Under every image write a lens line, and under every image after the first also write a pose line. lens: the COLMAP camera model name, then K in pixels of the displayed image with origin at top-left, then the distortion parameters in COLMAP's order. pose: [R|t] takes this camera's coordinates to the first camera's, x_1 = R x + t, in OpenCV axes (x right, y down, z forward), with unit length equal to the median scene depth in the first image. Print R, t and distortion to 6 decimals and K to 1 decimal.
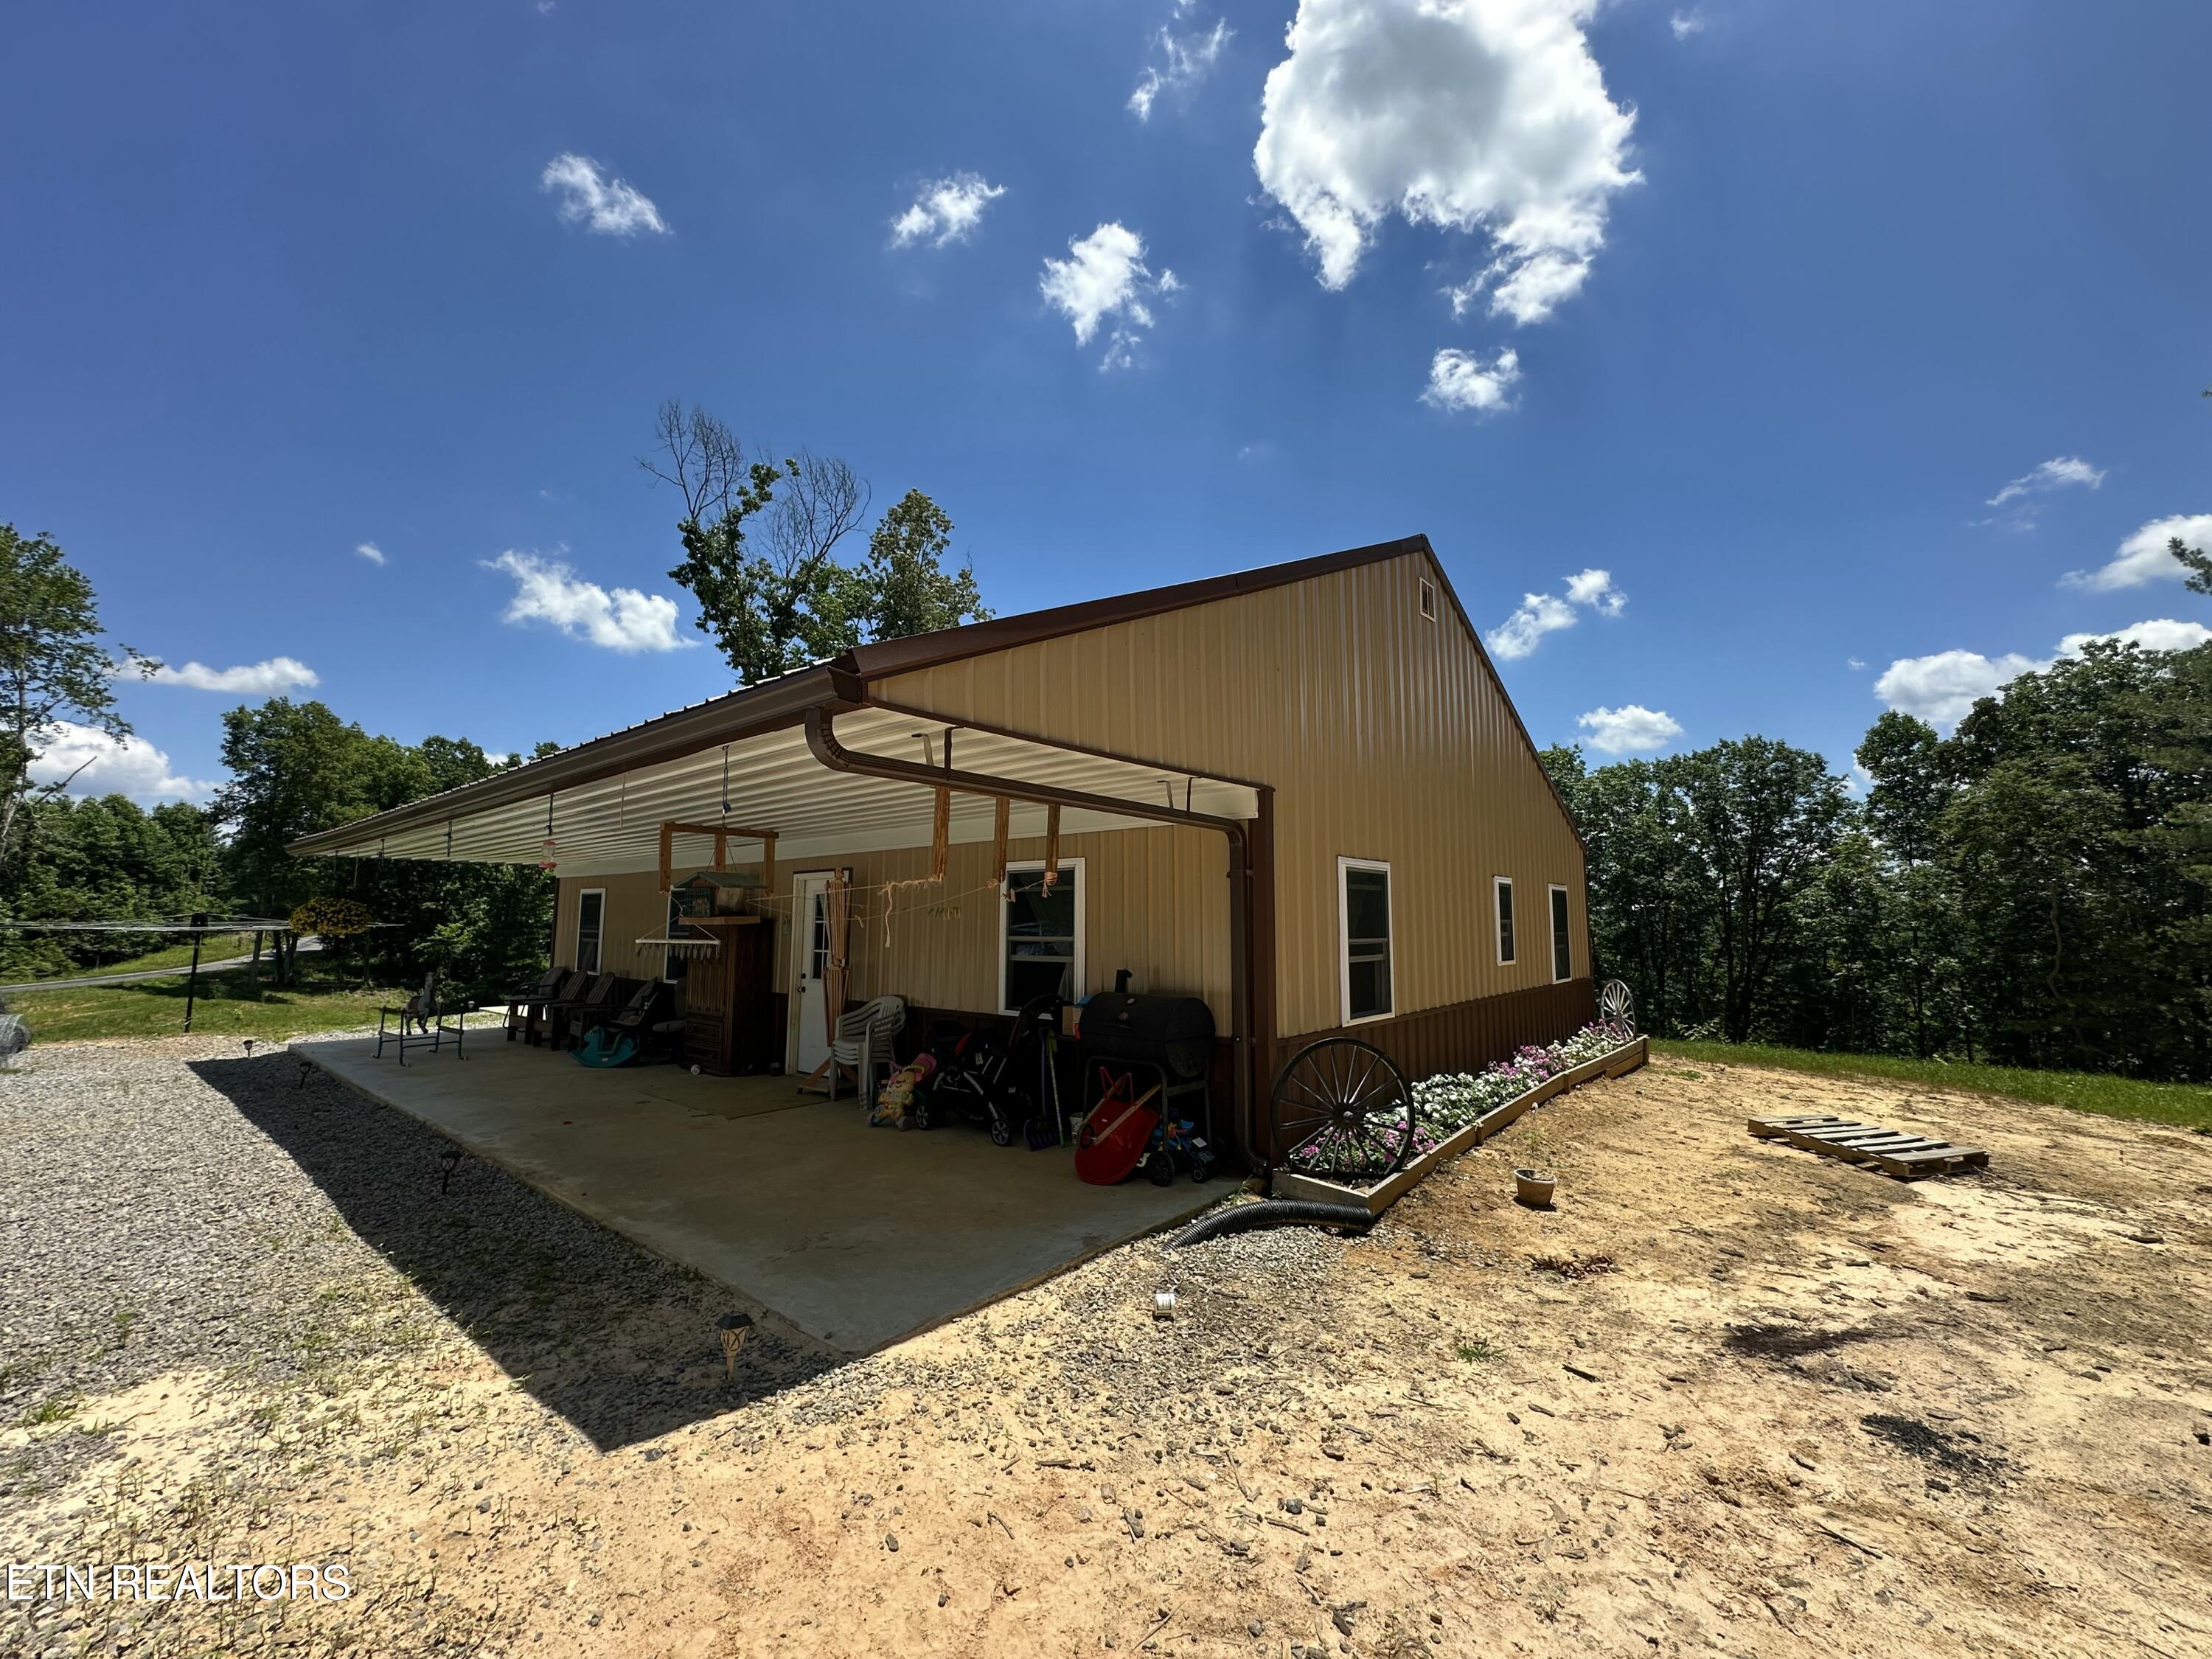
lens RADIAL K [[883.0, 0, 1098.6], [0, 883.0, 808.2], [0, 0, 1]] dist [-0.000047, 0.000519]
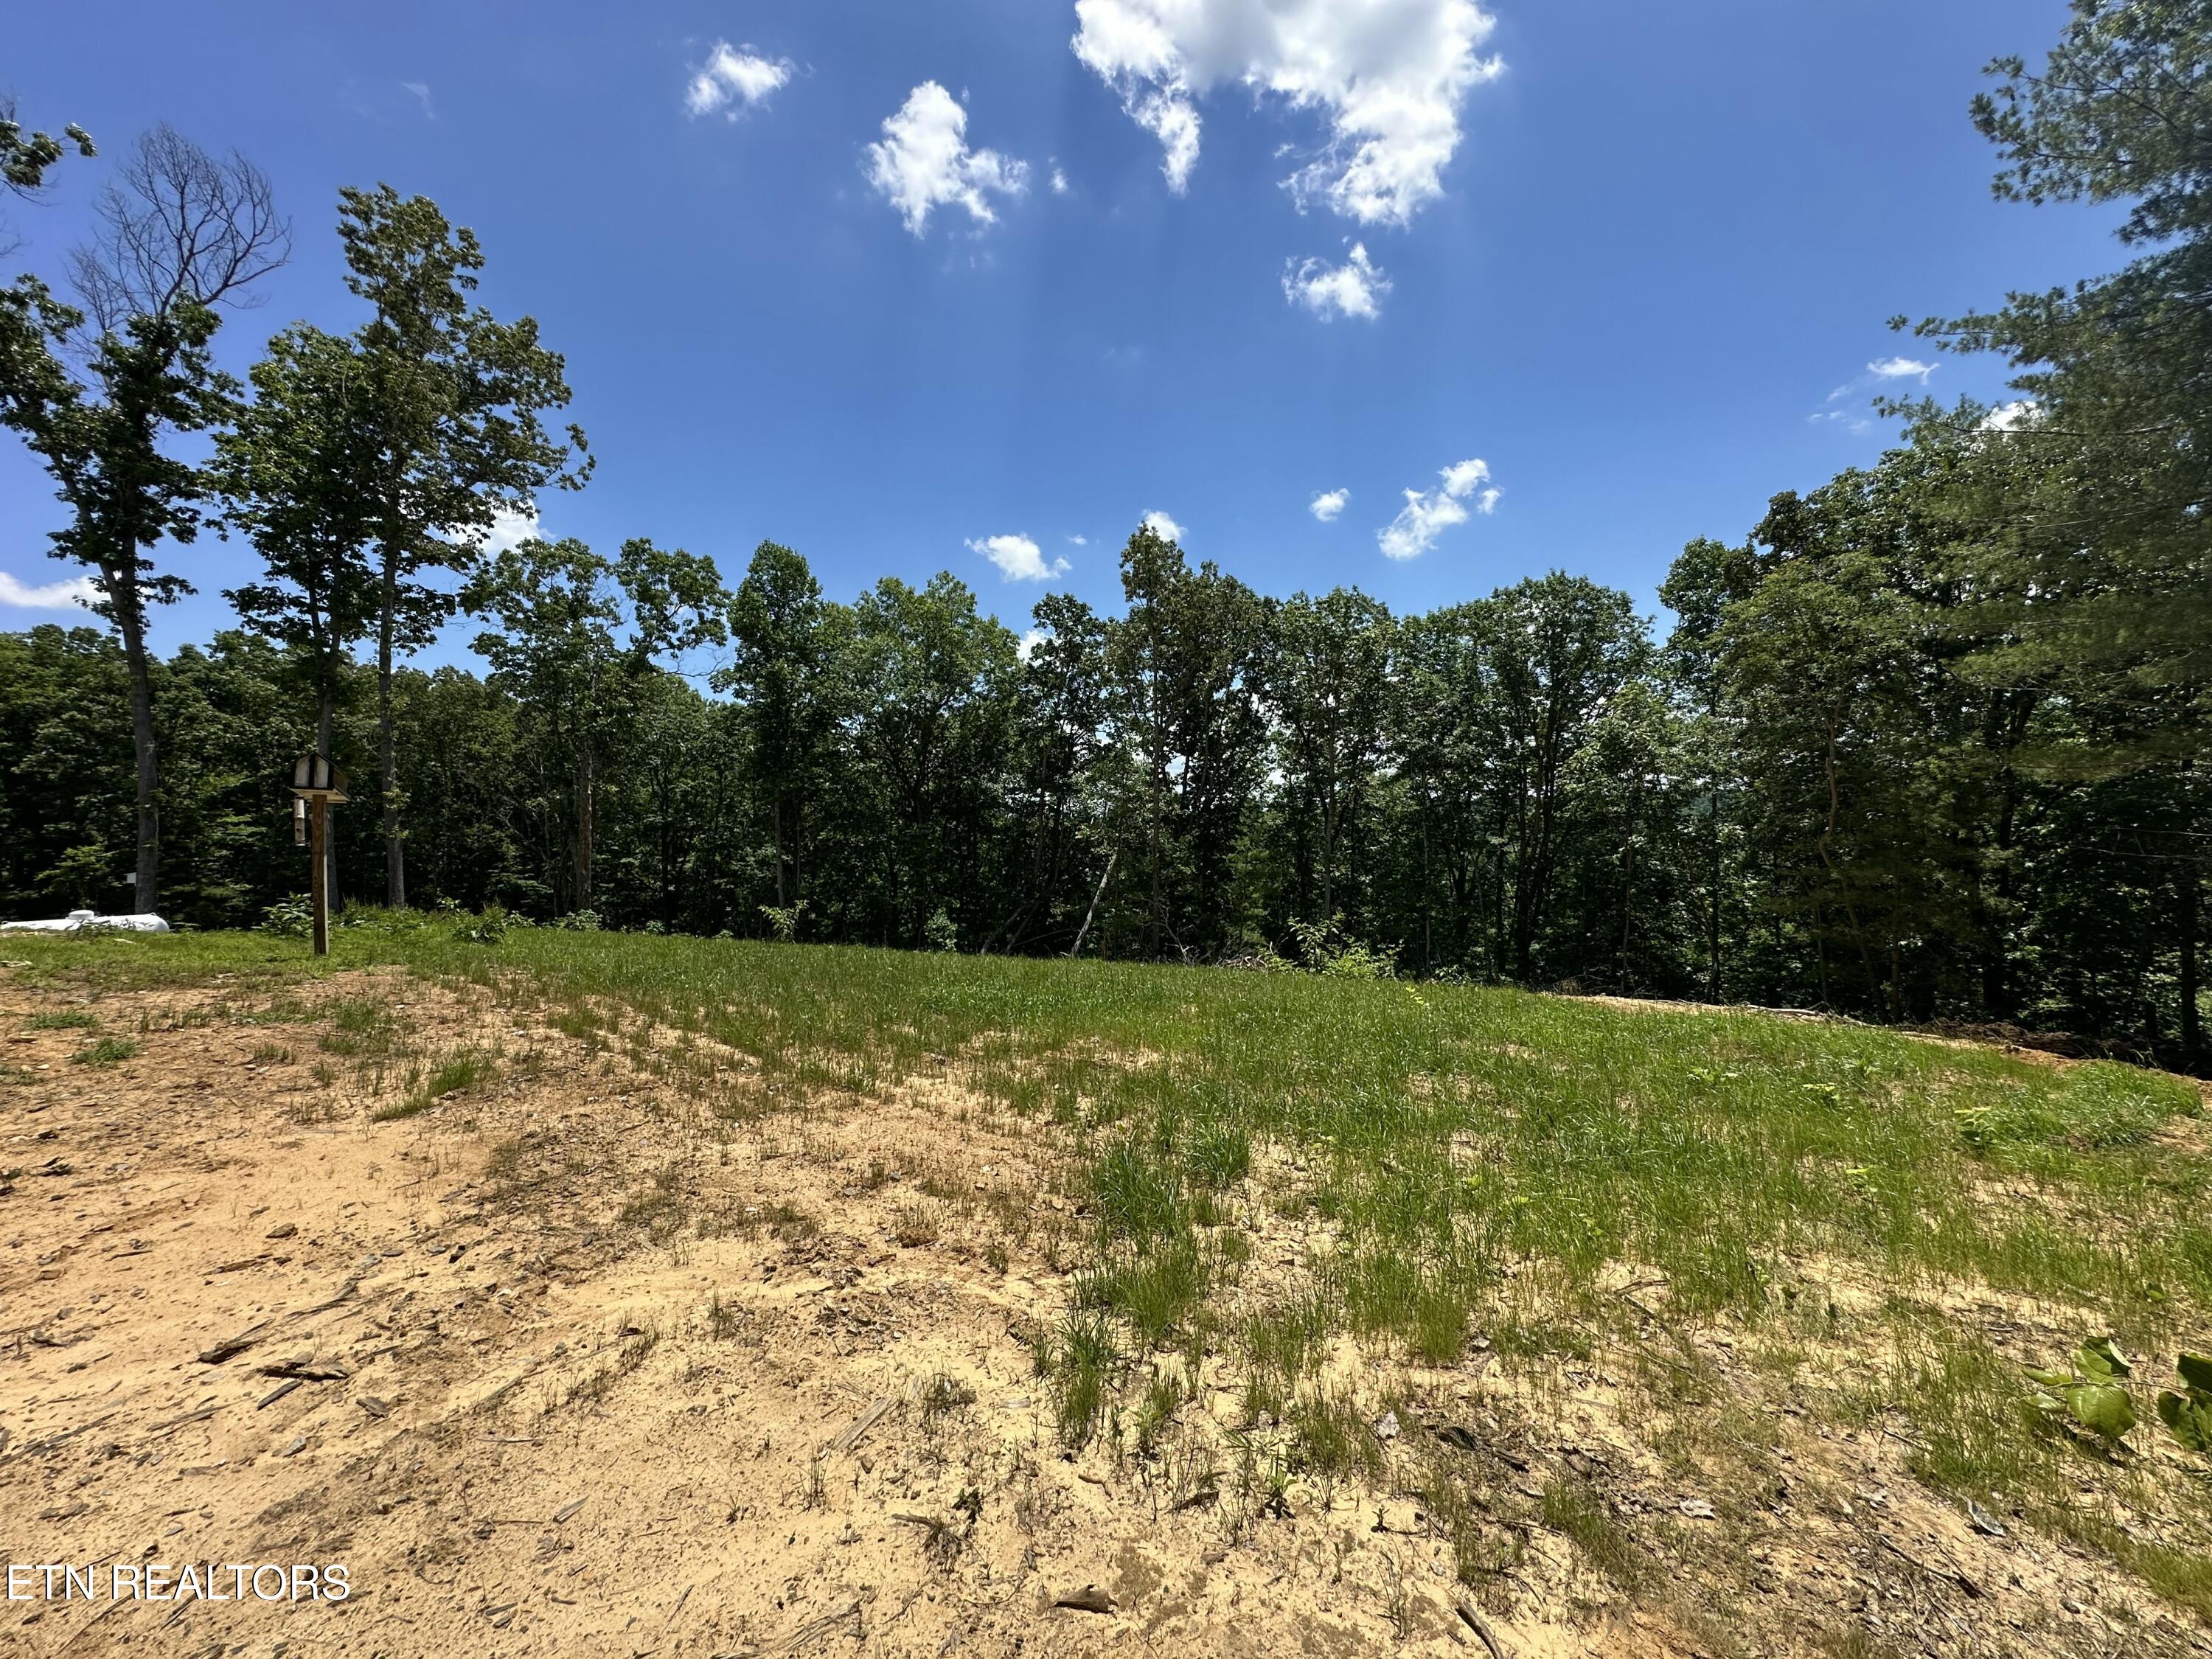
lens RADIAL K [[883.0, 0, 1129.9], [0, 883.0, 793.0], [0, 0, 1]] dist [-0.000047, 0.000519]
pose [[0.996517, -0.026699, 0.079005, 2.212332], [0.019448, 0.995645, 0.091171, 0.354598], [-0.081096, -0.089317, 0.992696, 1.539188]]
